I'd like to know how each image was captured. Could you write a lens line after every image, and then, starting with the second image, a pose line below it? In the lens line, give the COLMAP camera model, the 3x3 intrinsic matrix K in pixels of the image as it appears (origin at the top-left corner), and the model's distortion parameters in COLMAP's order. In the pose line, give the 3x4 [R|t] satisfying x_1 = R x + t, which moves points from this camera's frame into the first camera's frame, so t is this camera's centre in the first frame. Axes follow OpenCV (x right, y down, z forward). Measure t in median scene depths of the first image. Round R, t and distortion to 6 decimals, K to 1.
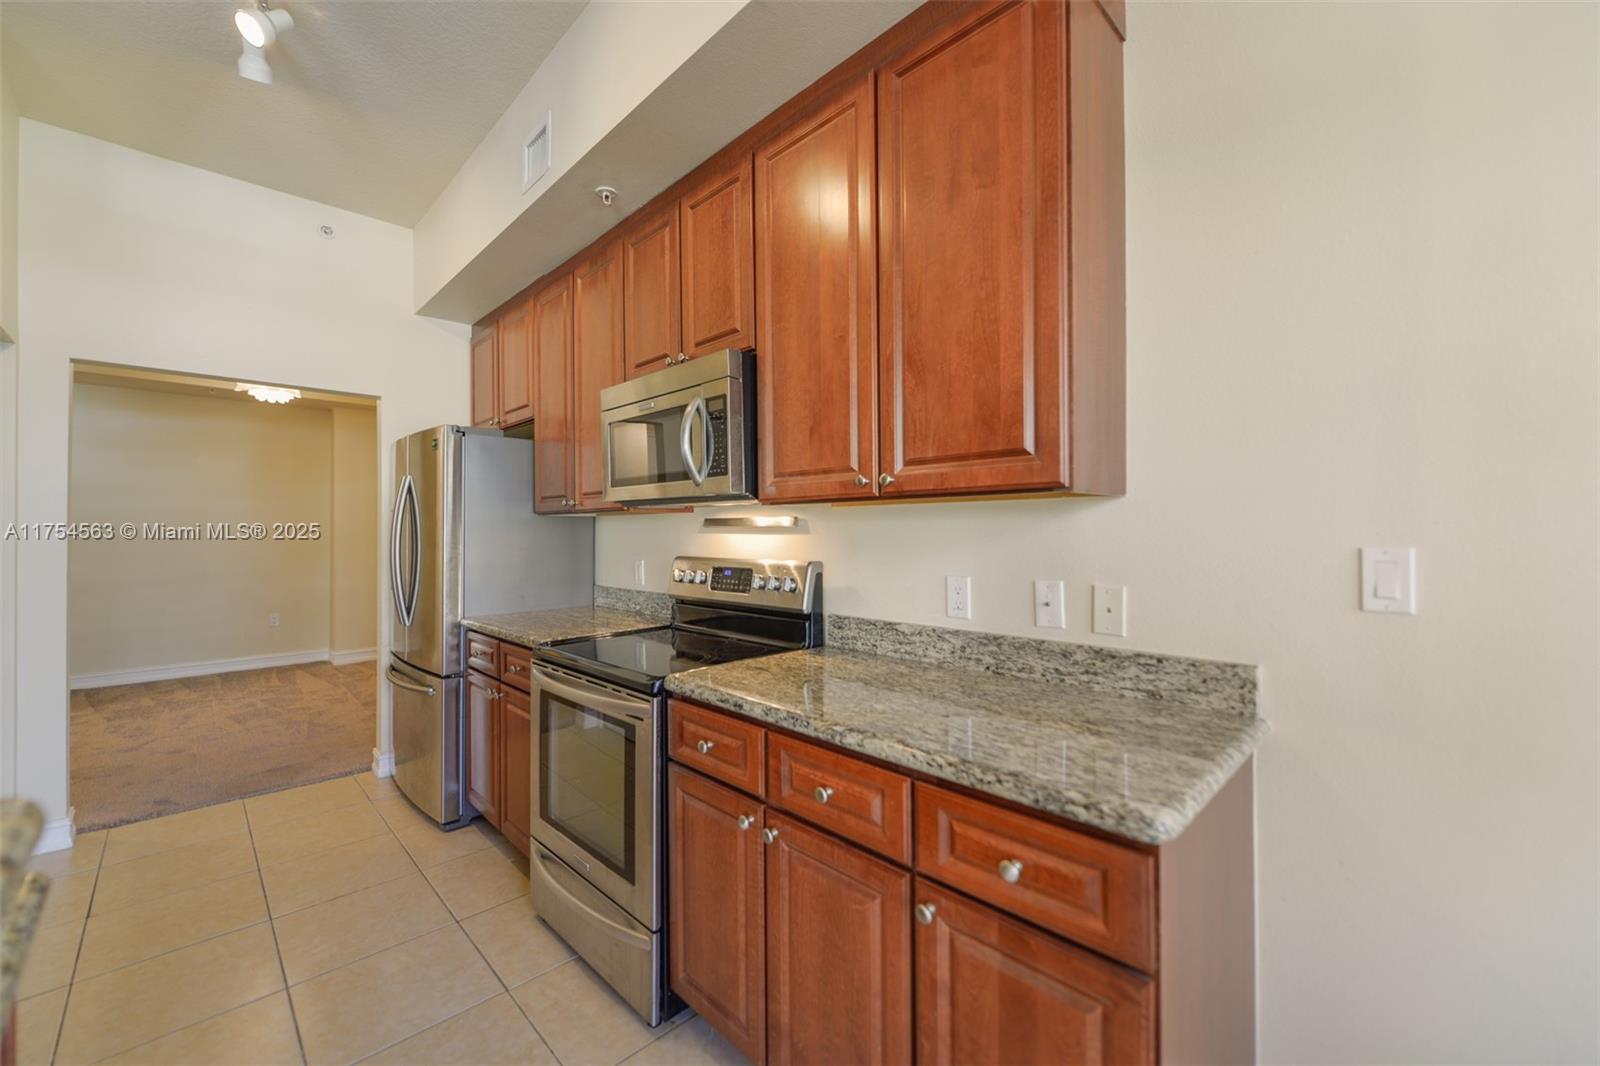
lens RADIAL K [[632.3, 0, 794.3], [0, 632.3, 527.2], [0, 0, 1]] dist [-0.000562, -0.000823]
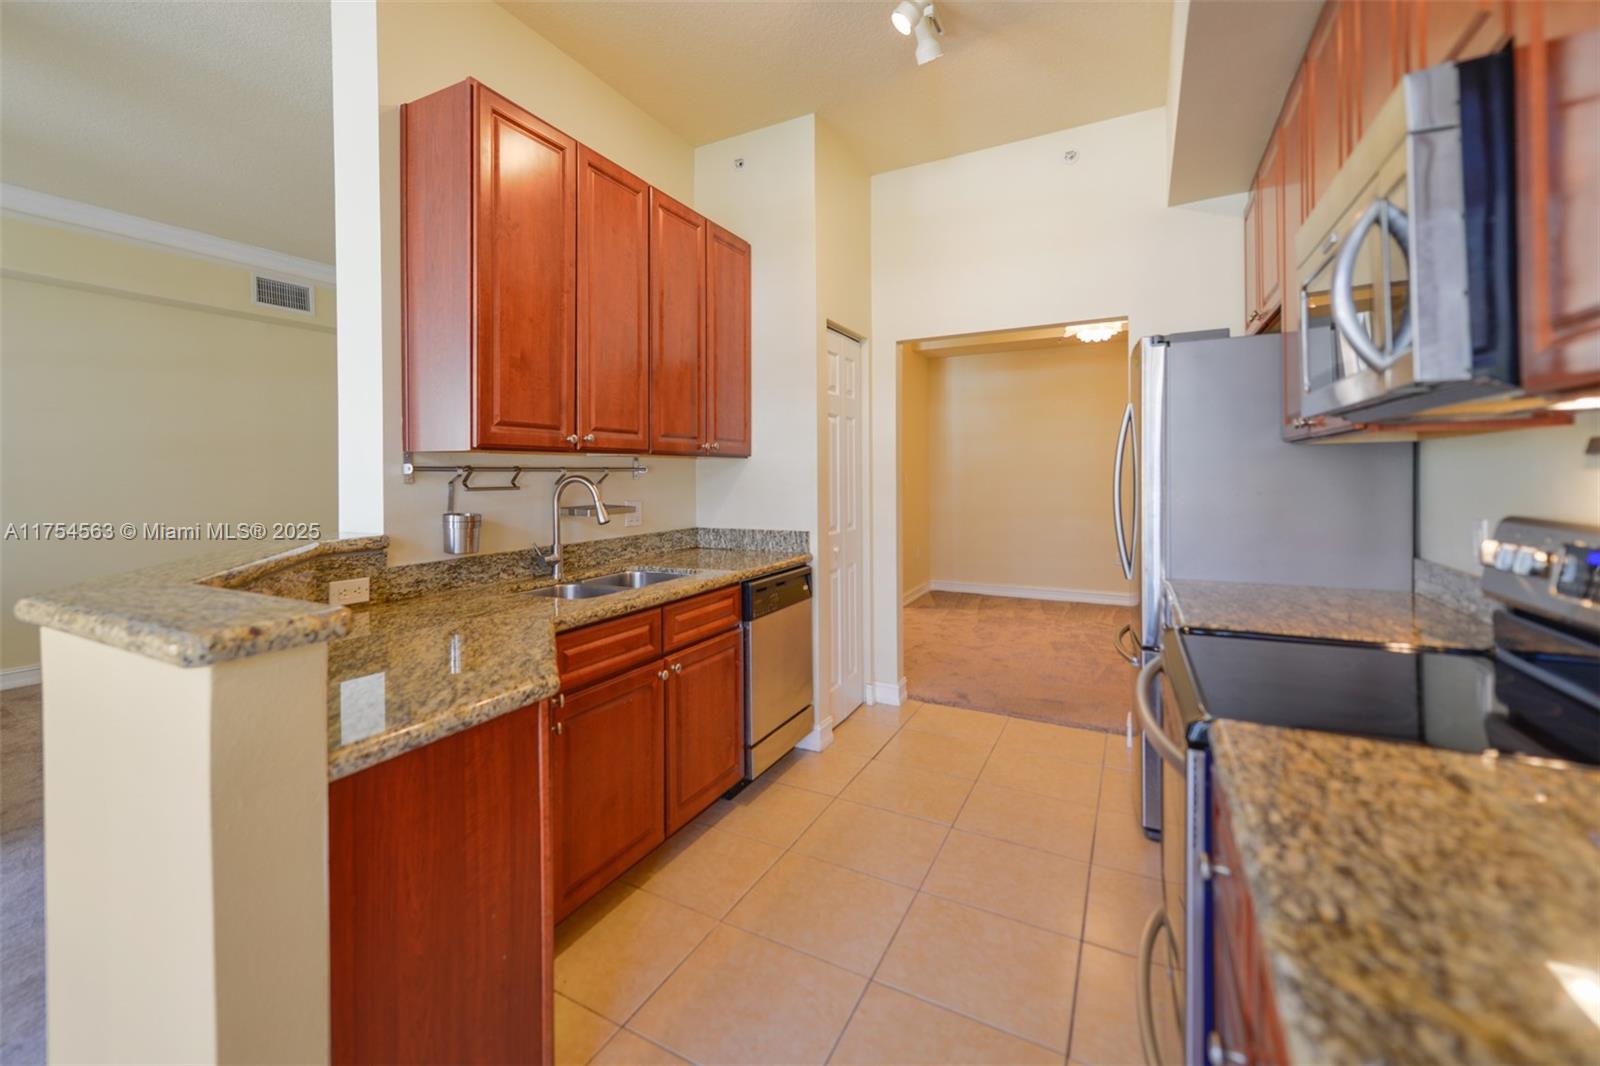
lens RADIAL K [[730.3, 0, 799.6], [0, 730.3, 475.0], [0, 0, 1]] dist [0.001151, -0.000215]
pose [[0.242908, 0.001929, -0.970047, 0.246386], [0.012818, 0.999904, 0.005198, 0.004312], [0.969965, -0.013697, 0.242860, 0.338855]]
